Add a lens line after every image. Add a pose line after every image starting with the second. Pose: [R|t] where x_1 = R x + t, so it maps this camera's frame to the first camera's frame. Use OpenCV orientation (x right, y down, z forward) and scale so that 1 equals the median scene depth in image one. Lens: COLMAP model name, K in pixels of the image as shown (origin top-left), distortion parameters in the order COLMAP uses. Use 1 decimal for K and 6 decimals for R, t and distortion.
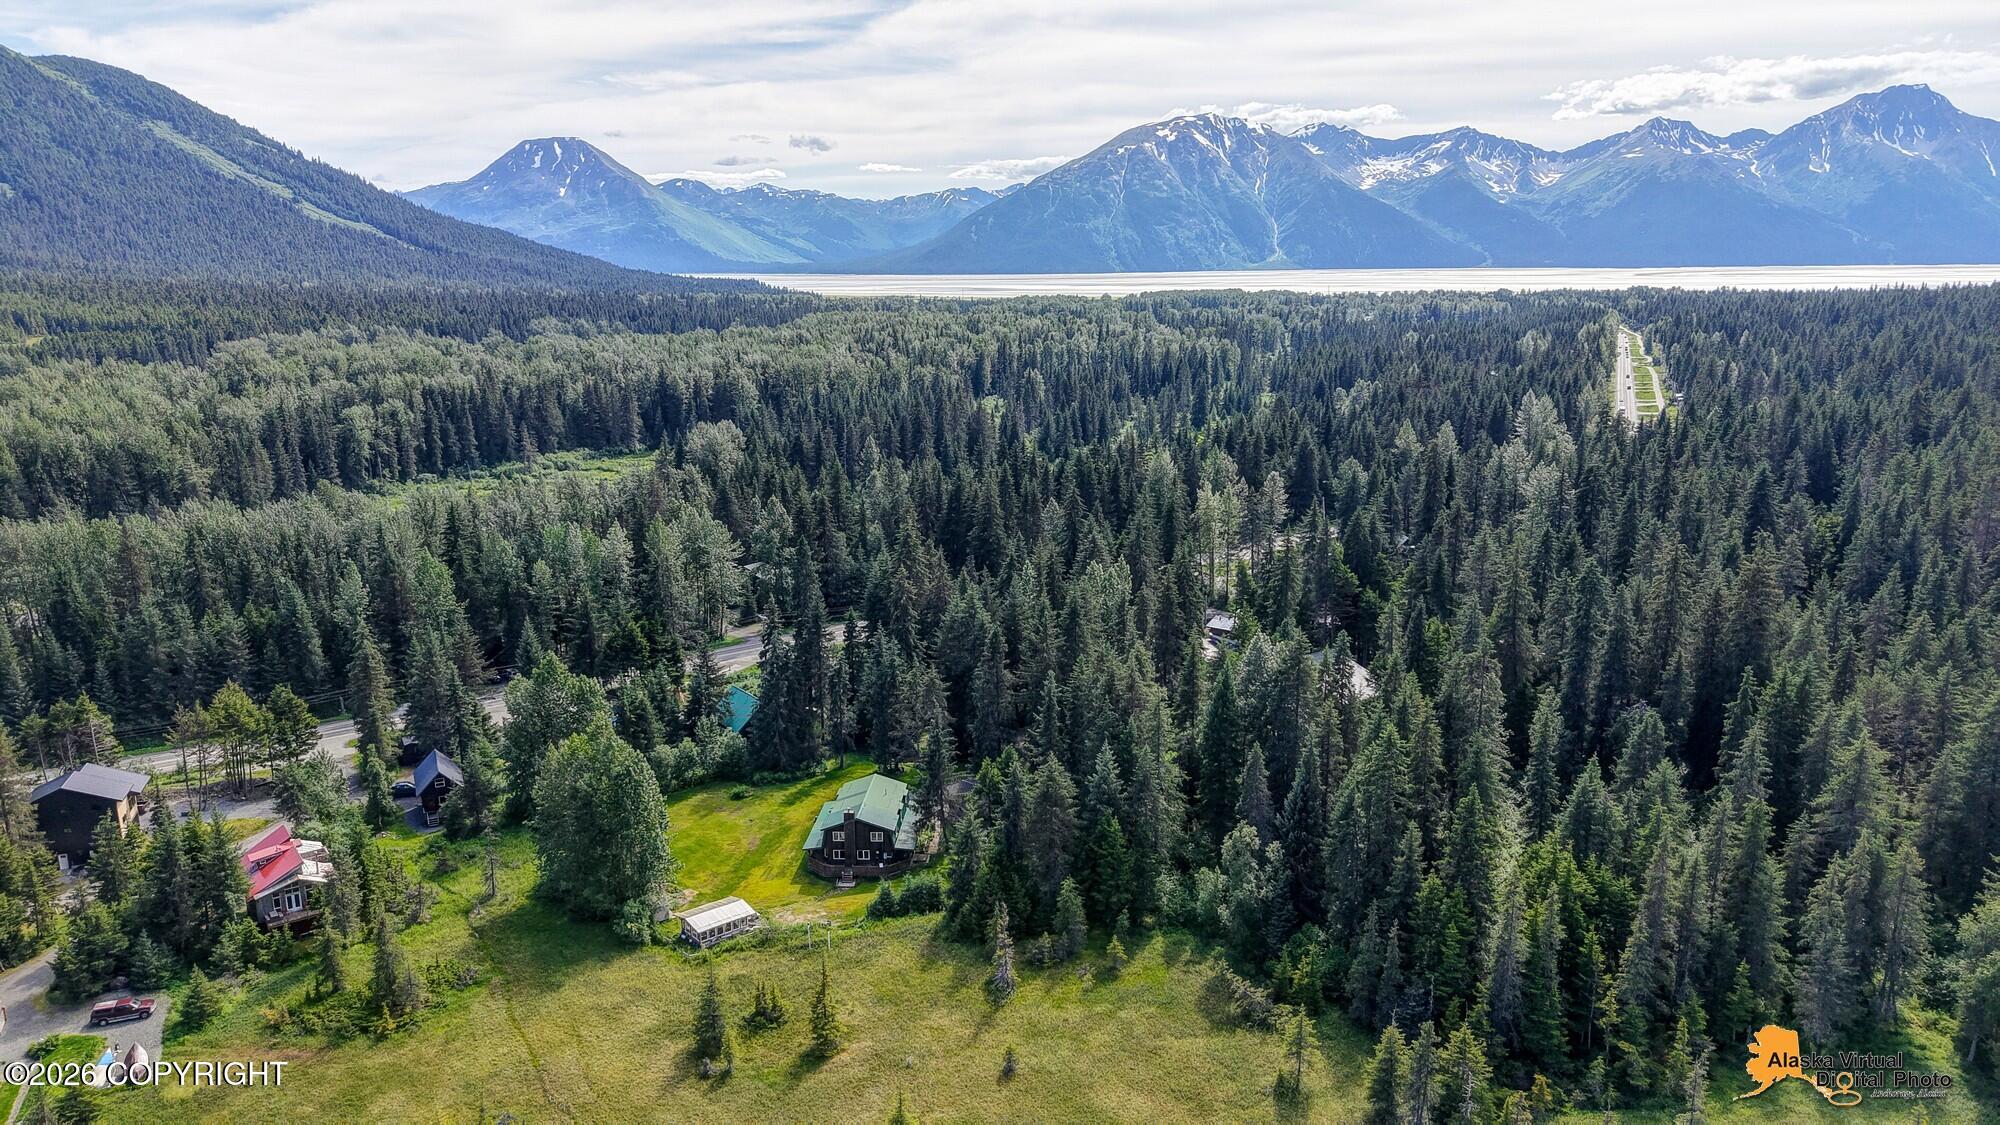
lens RADIAL K [[1331.6, 0, 1007.1], [0, 1331.6, 561.6], [0, 0, 1]] dist [0.000061, -0.003640]
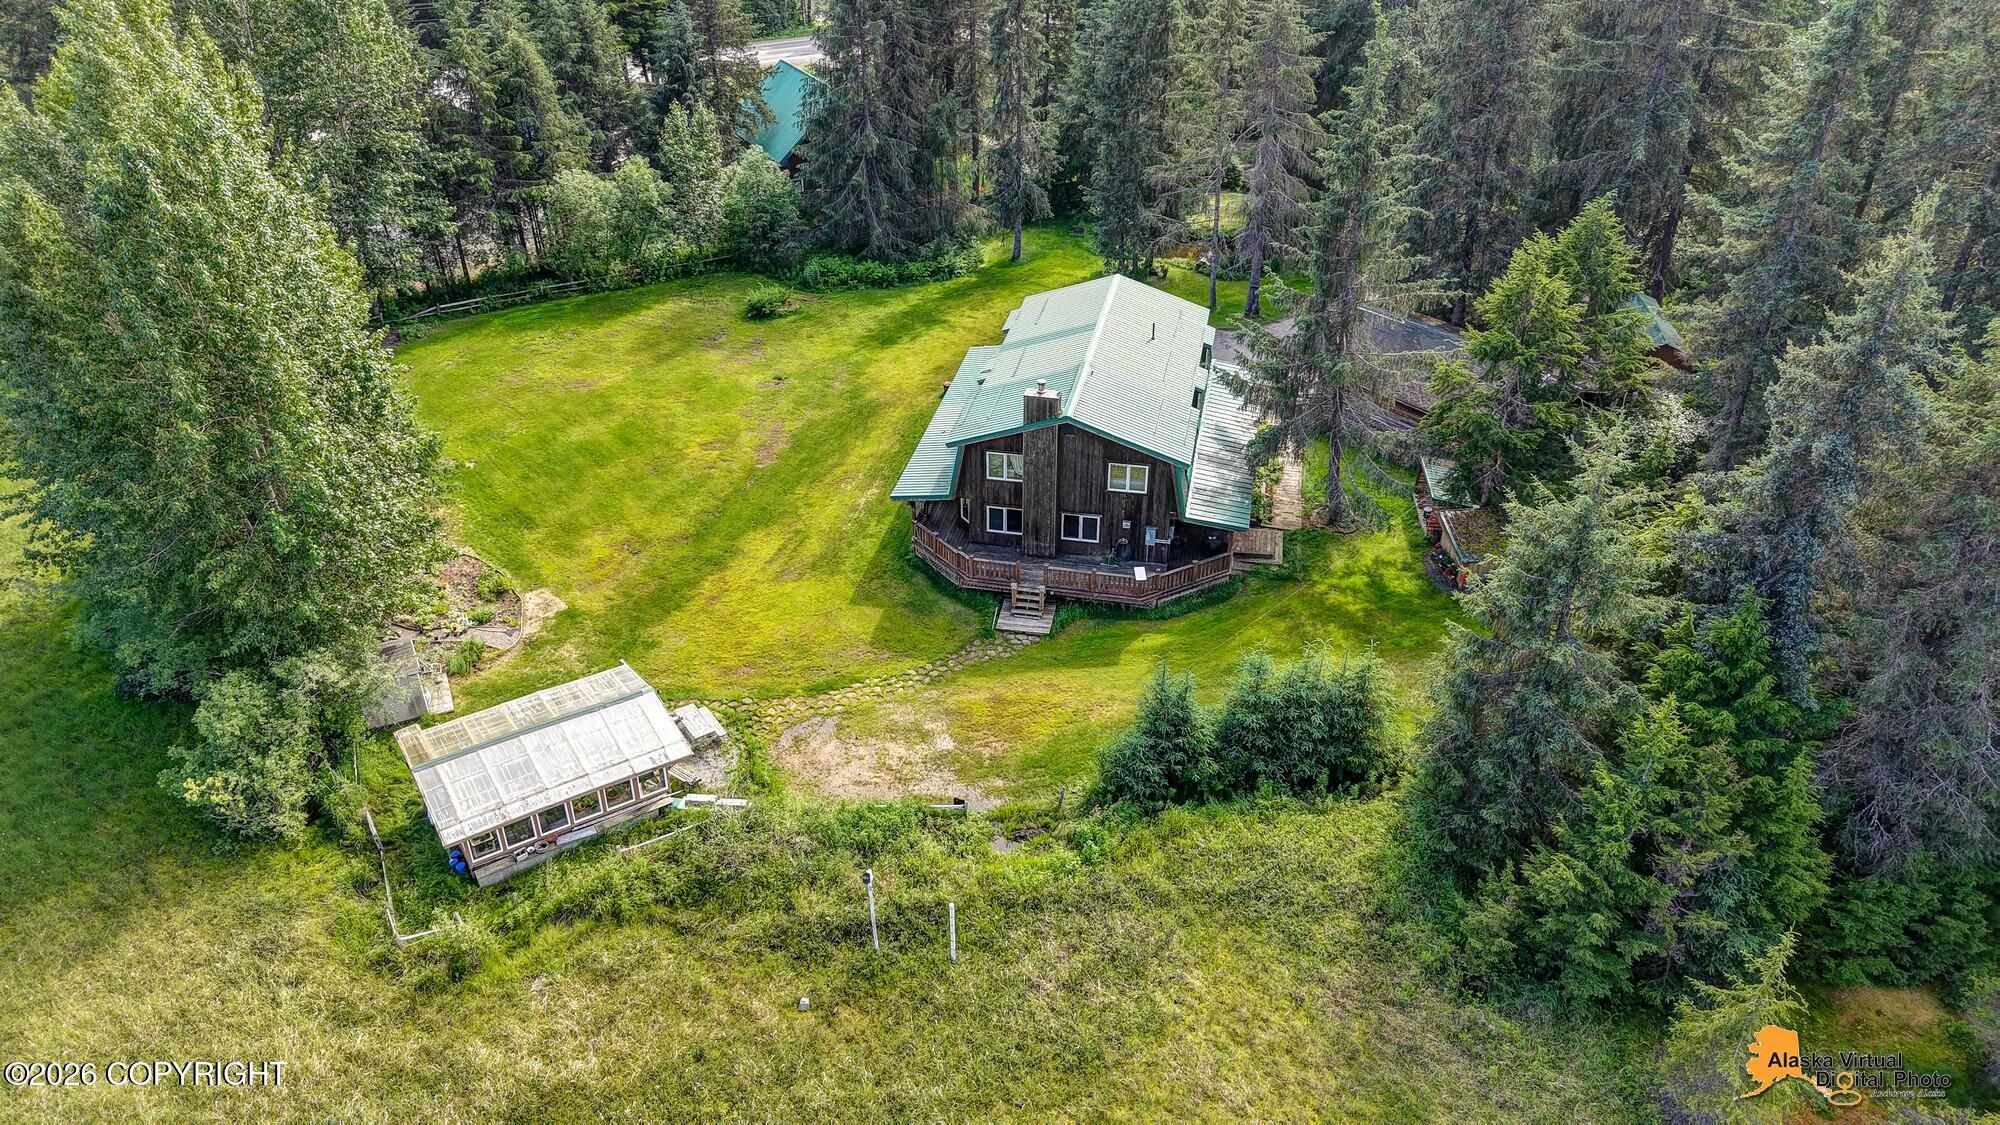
lens RADIAL K [[1329.8, 0, 1000.0], [0, 1329.8, 562.5], [0, 0, 1]] dist [0.105838, -0.214478]
pose [[0.990238, 0.082933, -0.112030, -0.076155], [-0.039037, 0.936578, 0.348278, 0.099714], [0.133809, -0.340505, 0.930673, 0.587678]]
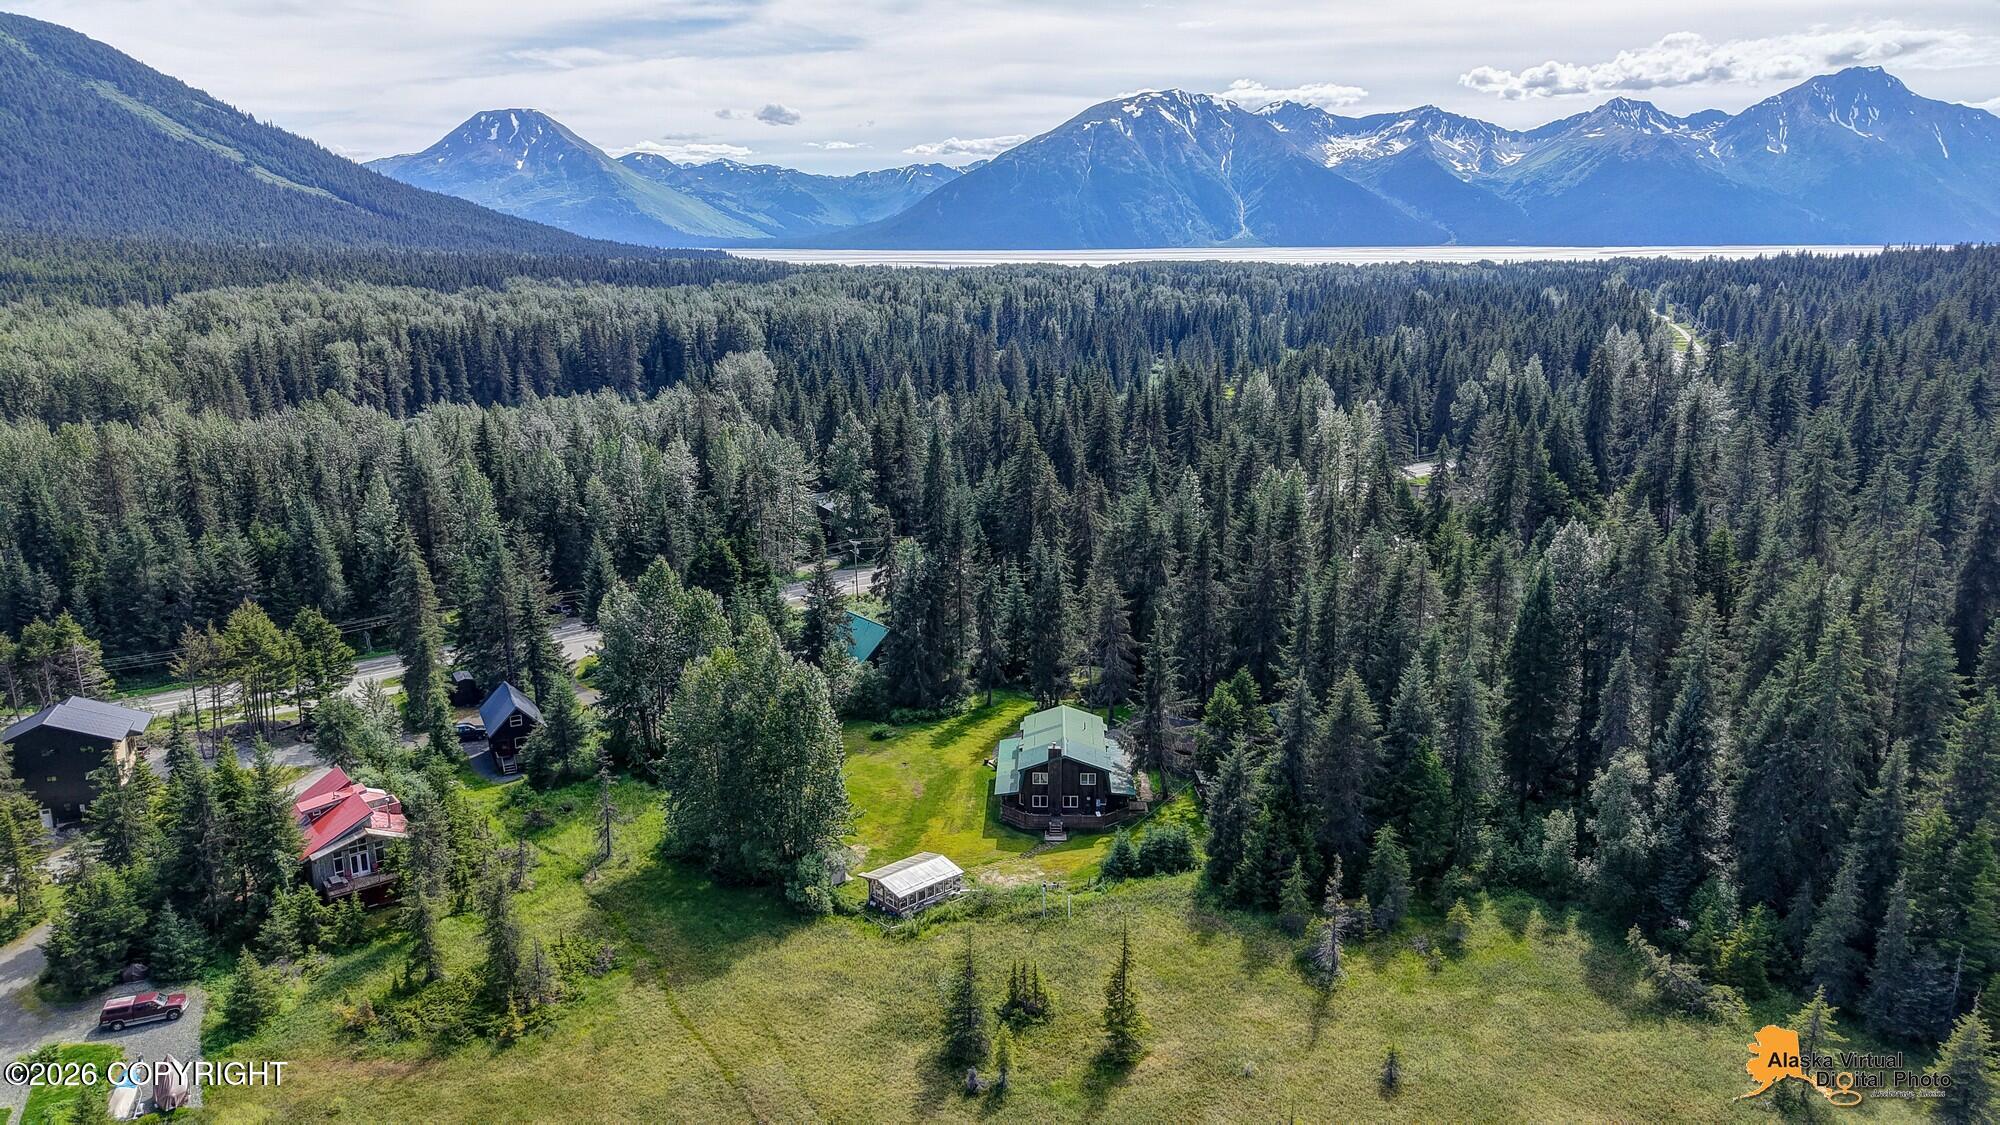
lens RADIAL K [[1321.6, 0, 1000.0], [0, 1321.6, 562.5], [0, 0, 1]] dist [0.002526, -0.002239]
pose [[0.999606, -0.001005, 0.028050, -0.144106], [0.000589, 0.999890, 0.014807, 0.054278], [-0.028061, -0.014785, 0.999497, 0.176519]]
